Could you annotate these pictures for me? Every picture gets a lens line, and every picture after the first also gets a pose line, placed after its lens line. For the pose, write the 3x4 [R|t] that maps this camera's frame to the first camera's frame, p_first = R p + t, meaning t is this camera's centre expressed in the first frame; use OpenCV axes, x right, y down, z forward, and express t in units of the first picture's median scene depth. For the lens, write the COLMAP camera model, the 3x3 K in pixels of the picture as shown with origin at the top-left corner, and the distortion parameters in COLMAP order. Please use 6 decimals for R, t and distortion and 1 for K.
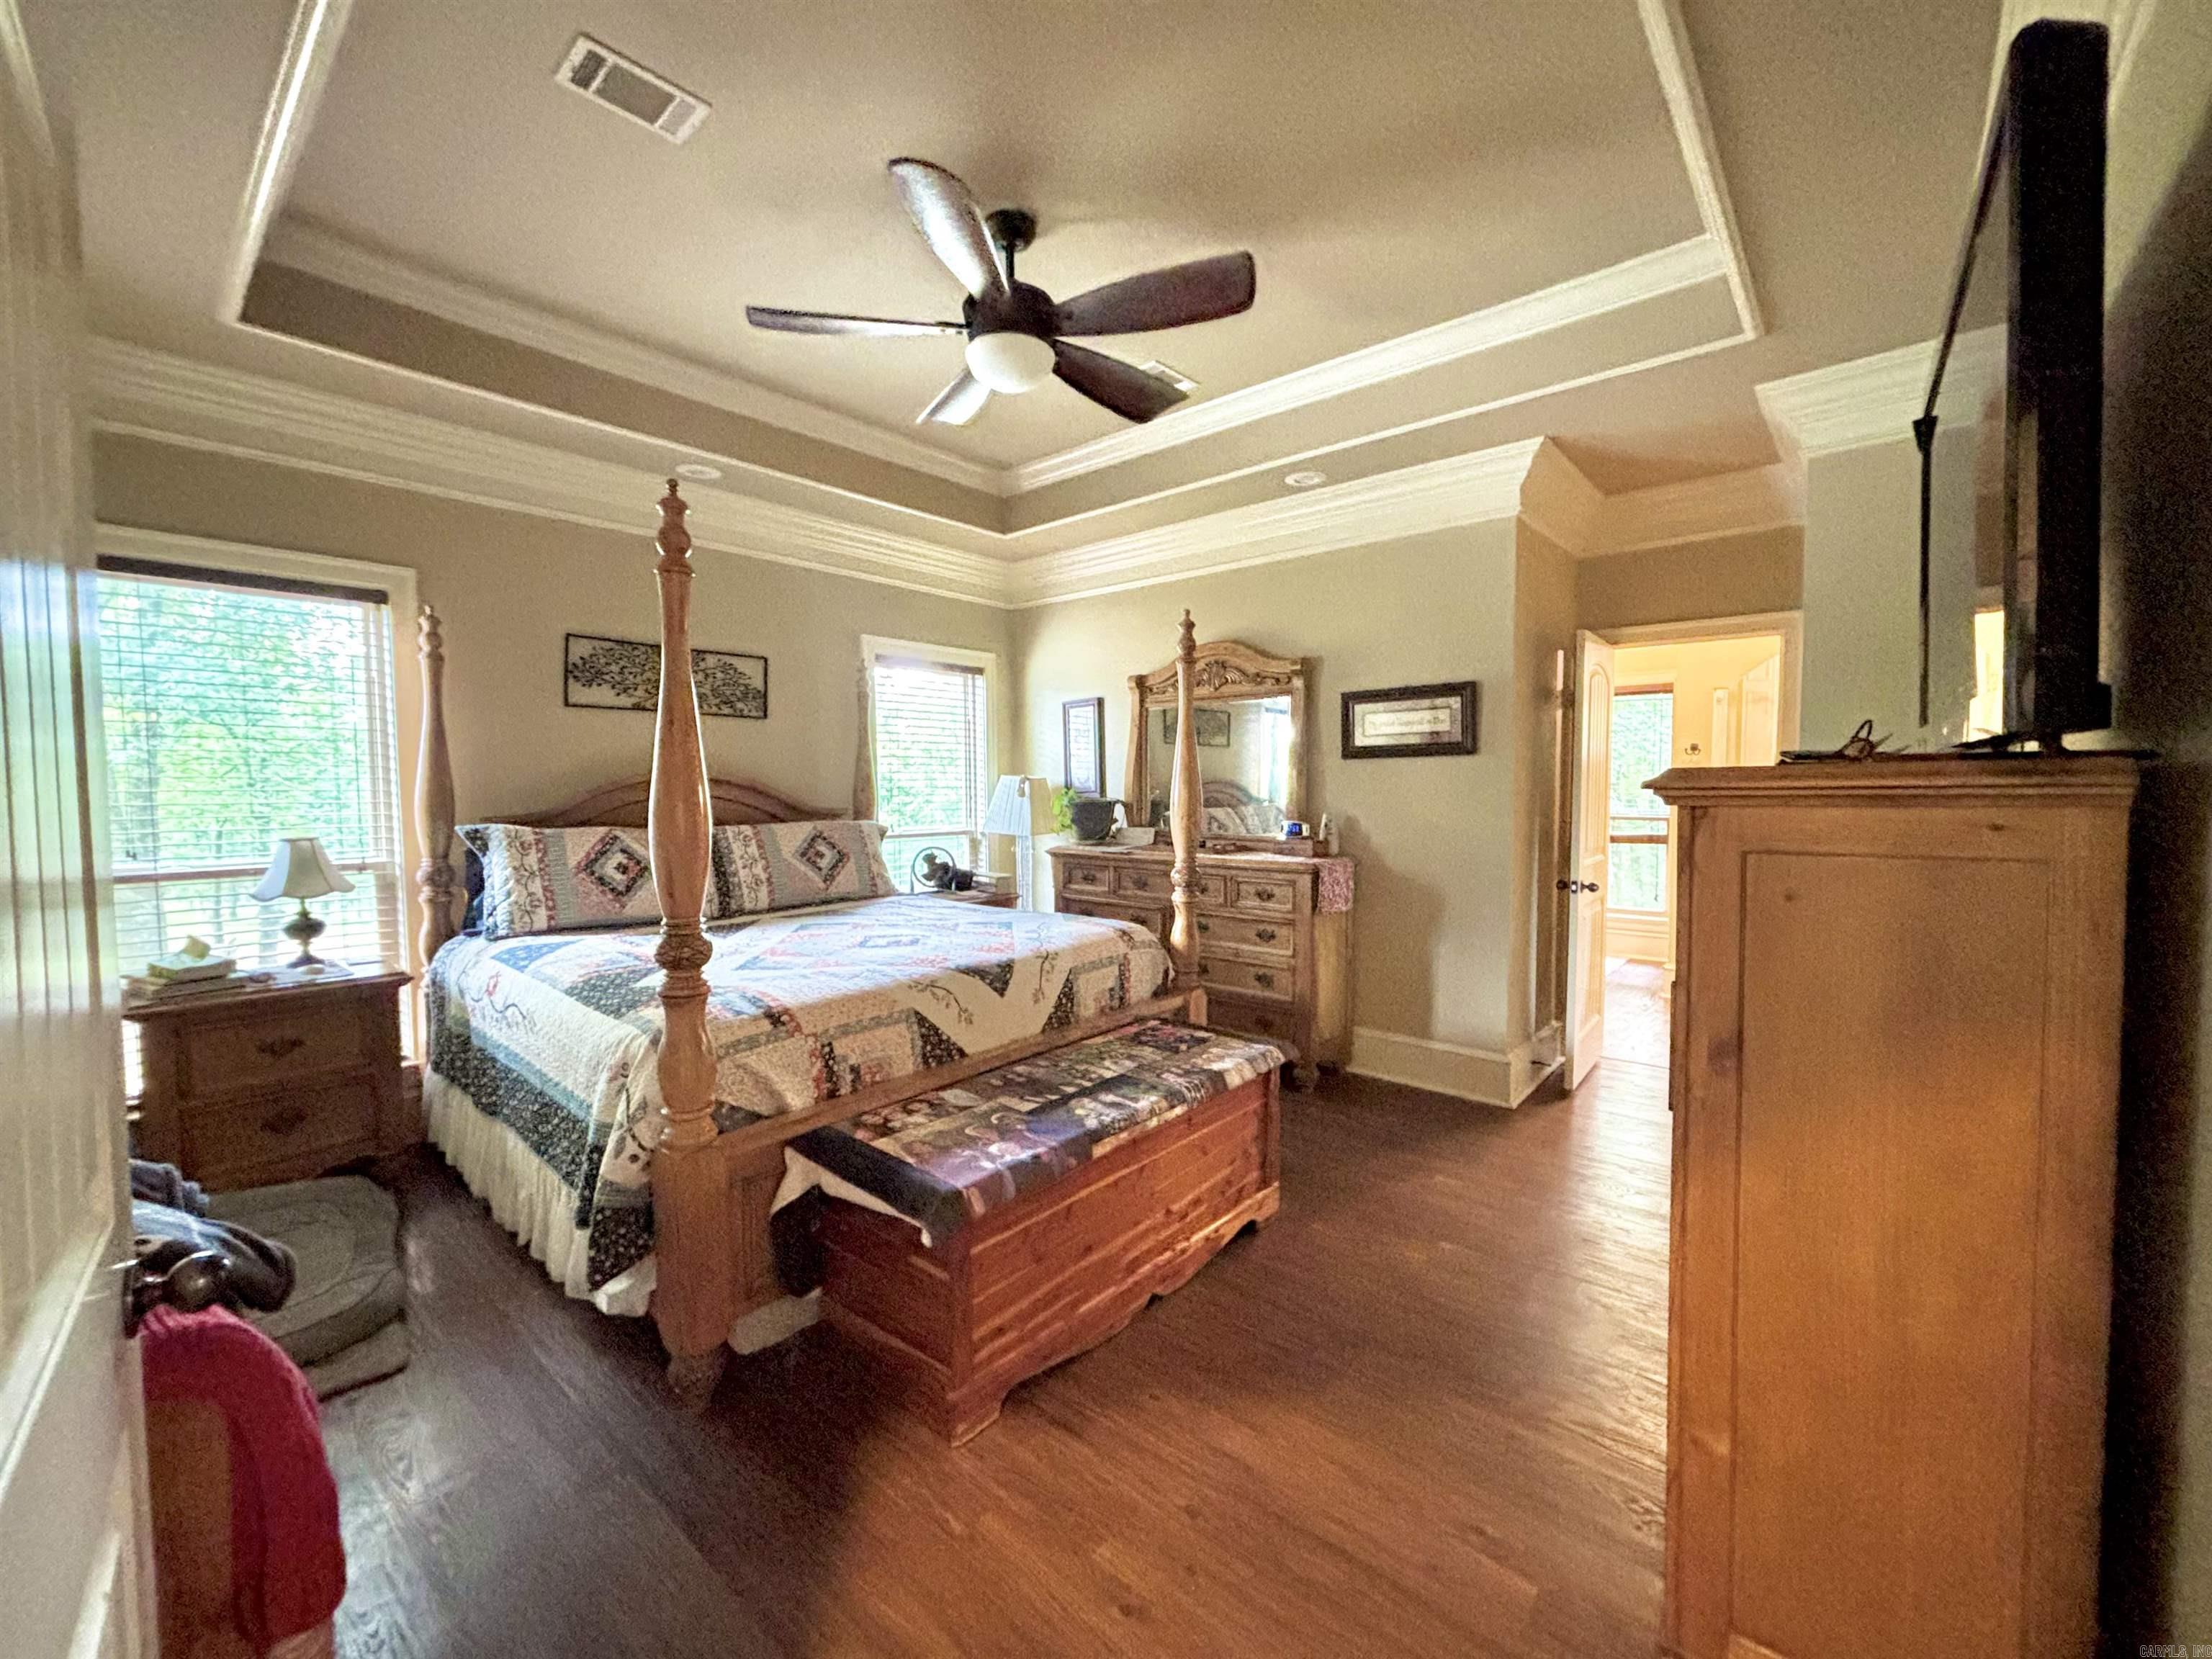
lens RADIAL K [[889.7, 0, 1105.5], [0, 889.7, 827.0], [0, 0, 1]] dist [0.001679, 0.000043]
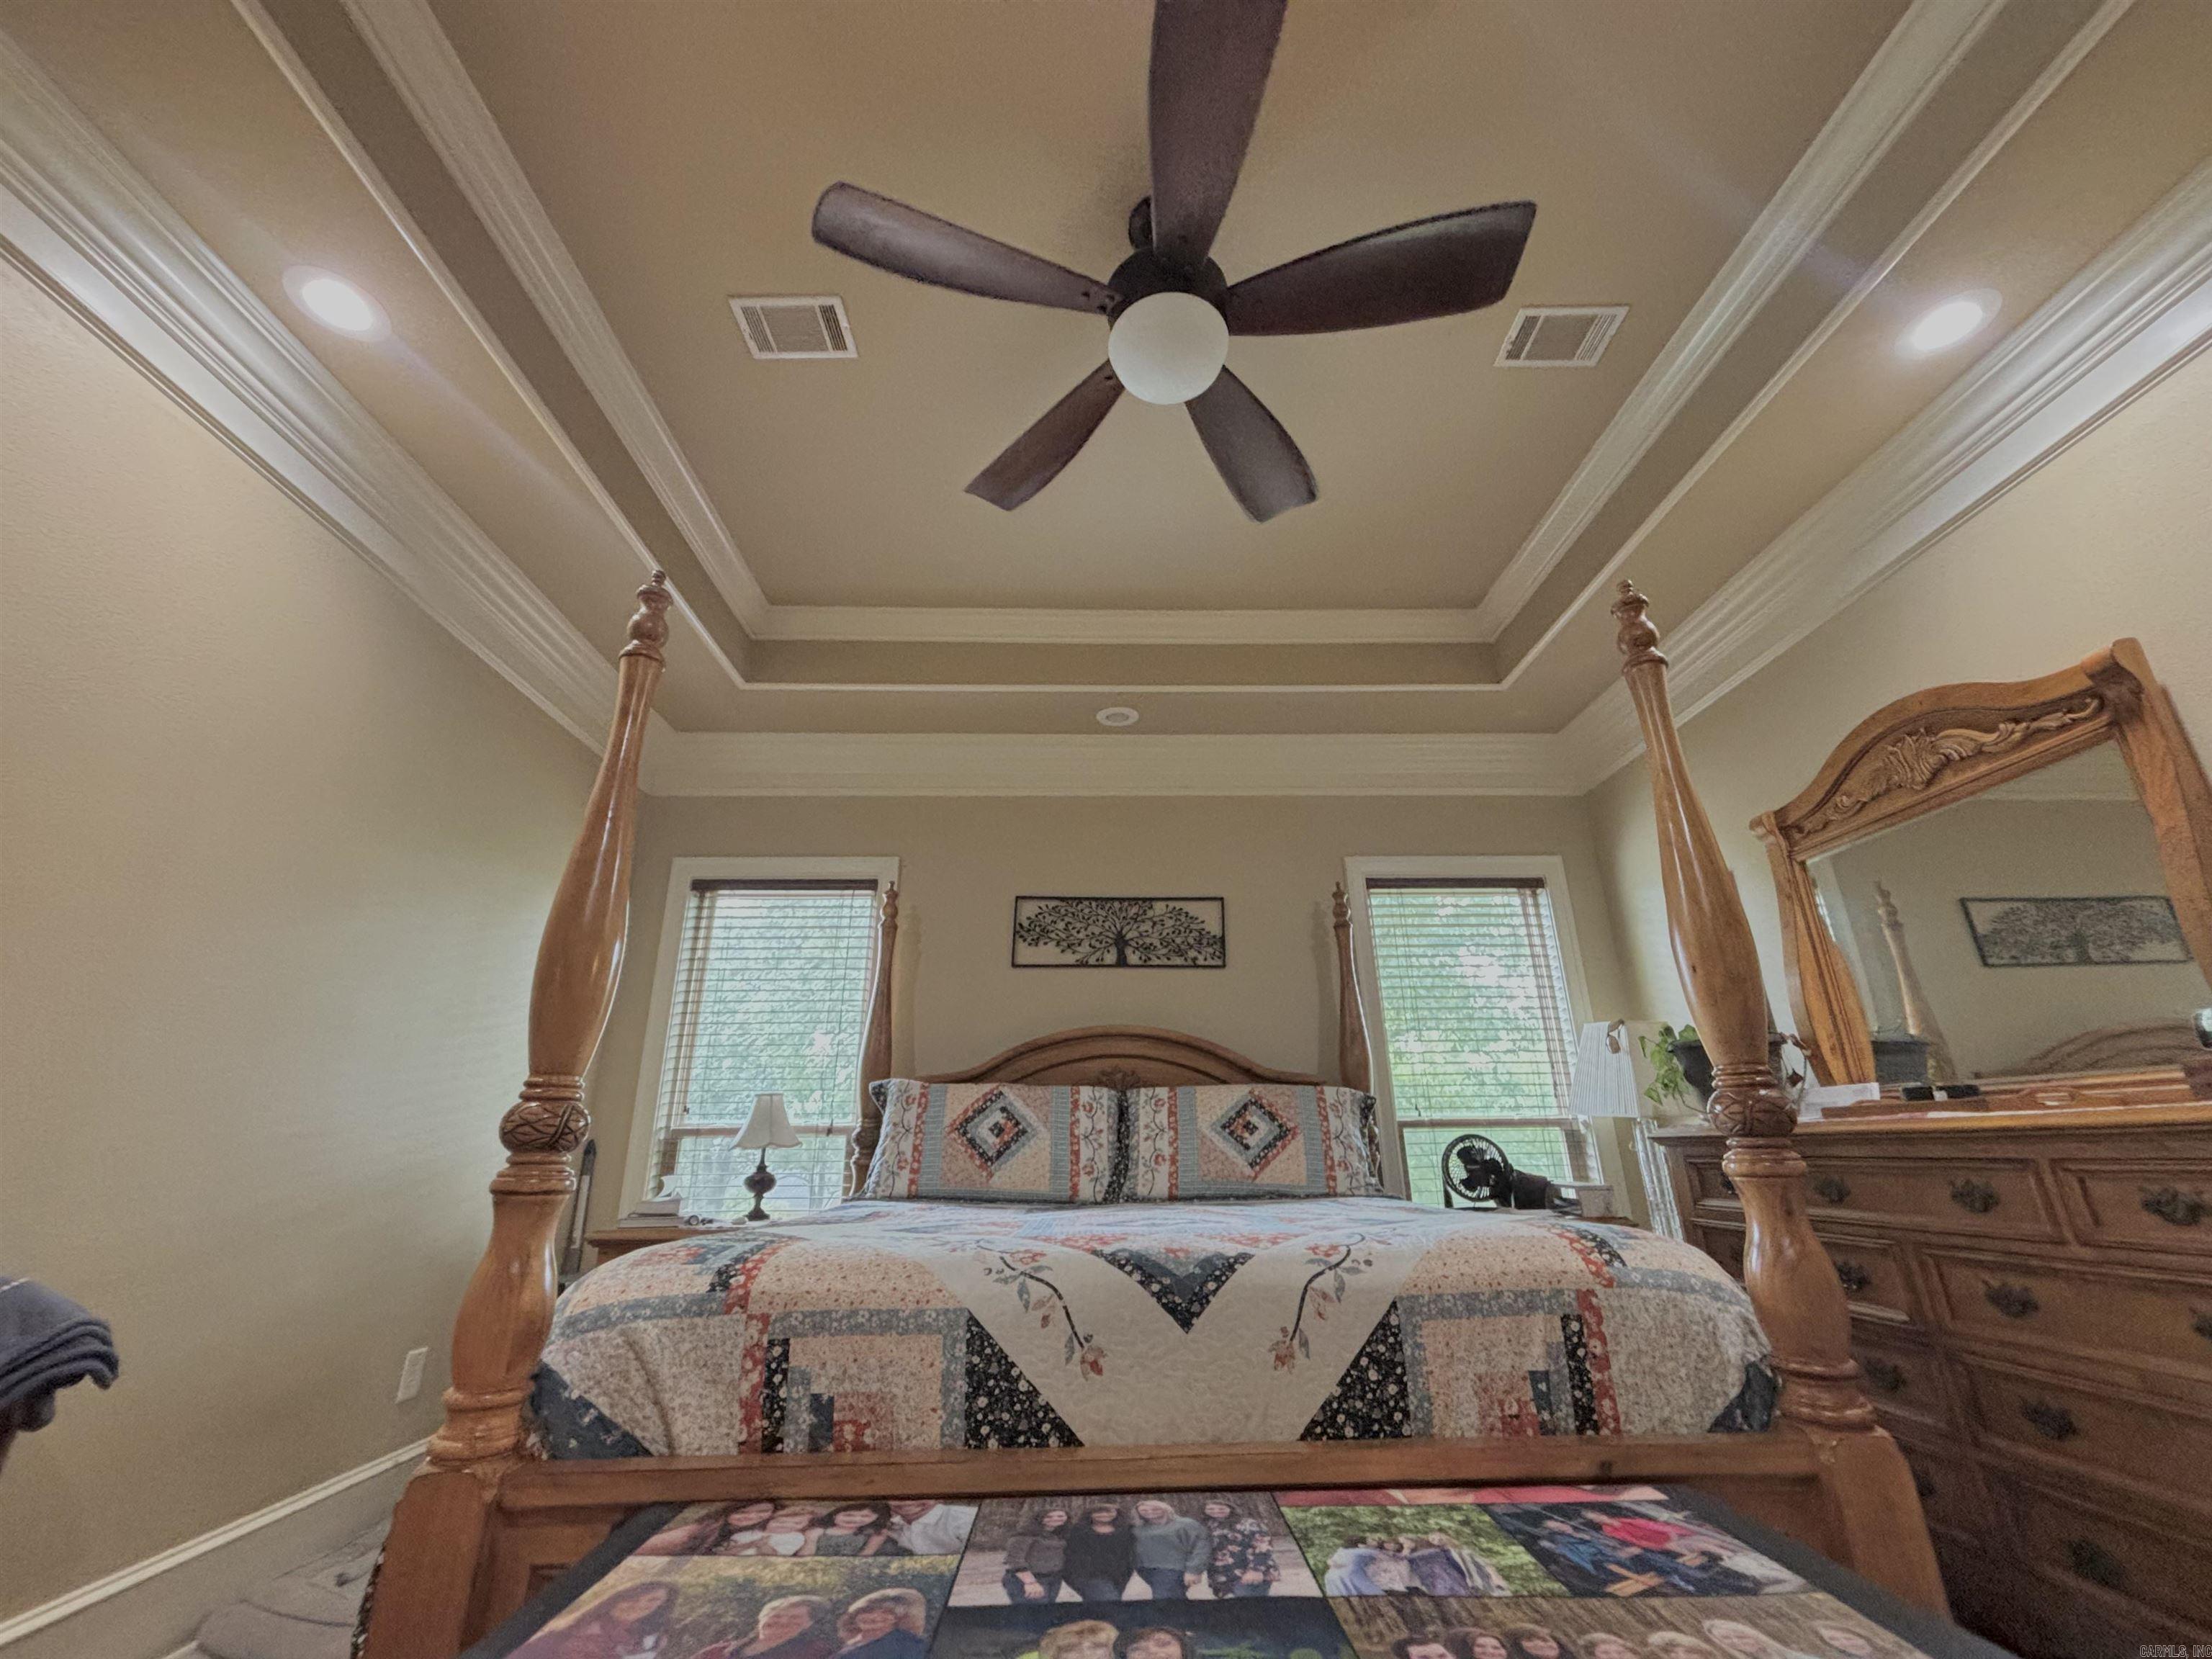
lens RADIAL K [[889.7, 0, 1102.4], [0, 889.7, 820.8], [0, 0, 1]] dist [0.001679, 0.000043]
pose [[0.668302, -0.264421, -0.695309, 0.232759], [-0.029532, 0.924525, -0.379975, 0.104796], [0.743304, 0.274472, 0.610053, 0.513470]]
